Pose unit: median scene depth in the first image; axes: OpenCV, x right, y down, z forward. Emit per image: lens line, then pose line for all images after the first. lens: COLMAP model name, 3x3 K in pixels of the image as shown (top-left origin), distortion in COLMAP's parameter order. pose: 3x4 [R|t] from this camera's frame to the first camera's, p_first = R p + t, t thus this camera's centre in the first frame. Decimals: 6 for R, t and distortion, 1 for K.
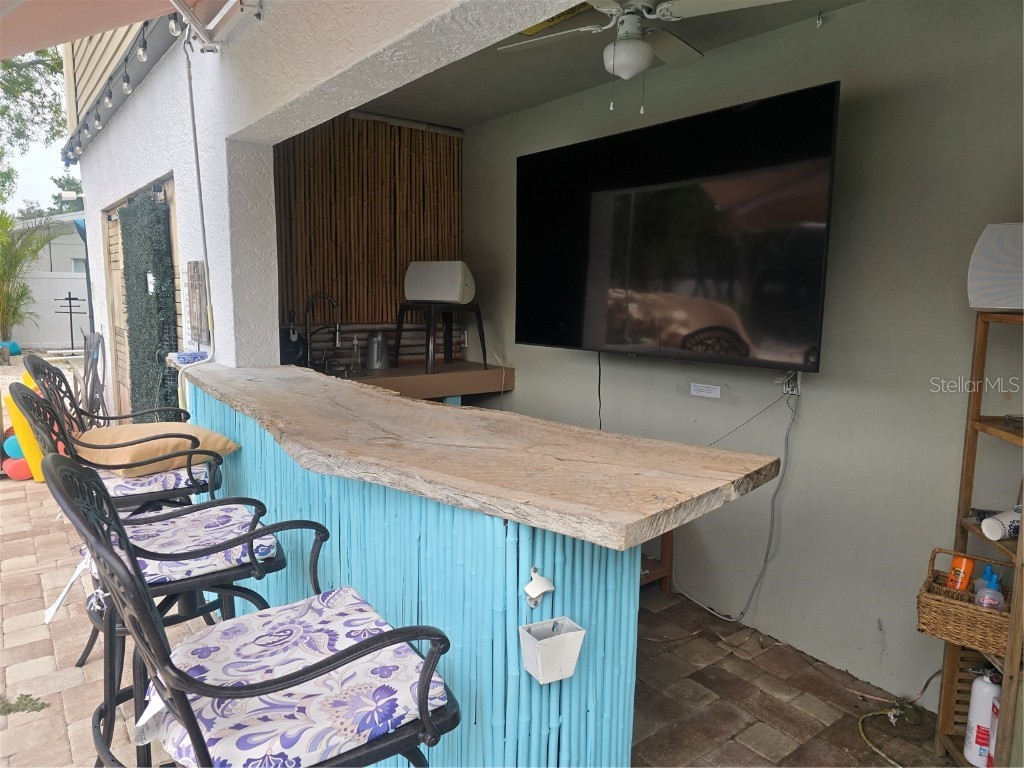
lens RADIAL K [[694.4, 0, 513.8], [0, 694.4, 387.8], [0, 0, 1]] dist [0.074970, -0.063275]
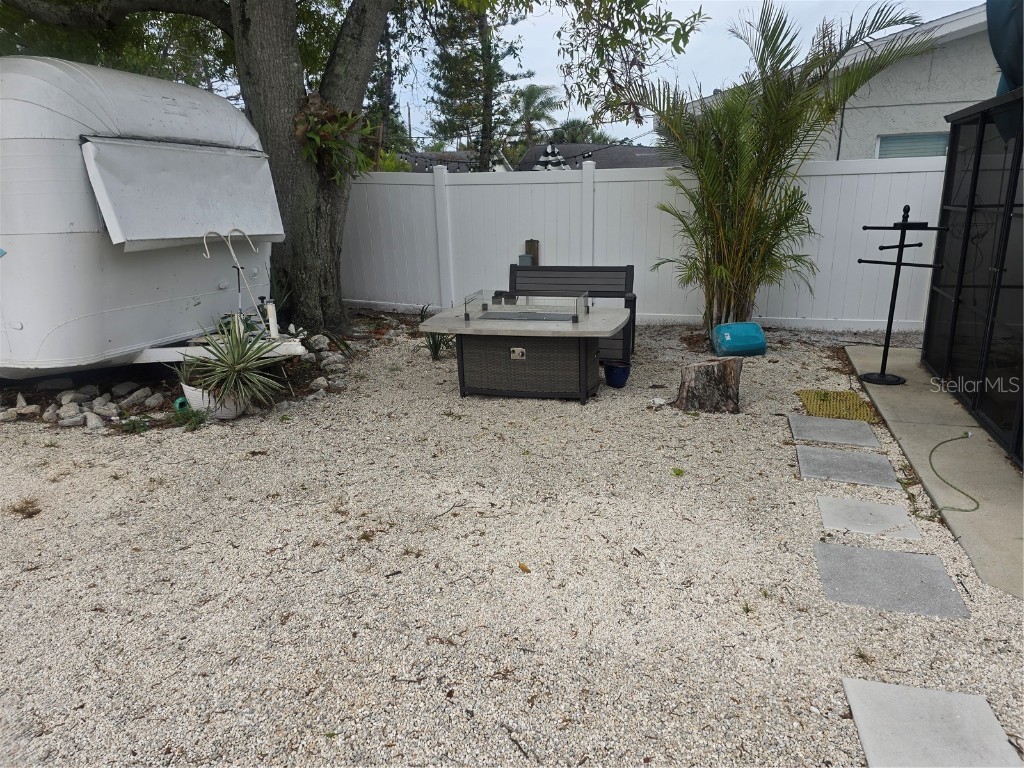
lens RADIAL K [[694.4, 0, 519.7], [0, 694.4, 383.8], [0, 0, 1]] dist [0.074970, -0.063275]
pose [[0.597498, 0.182742, -0.780770, -0.443458], [-0.086743, 0.982702, 0.163623, -0.087574], [0.797165, -0.030038, 0.603014, 0.616186]]
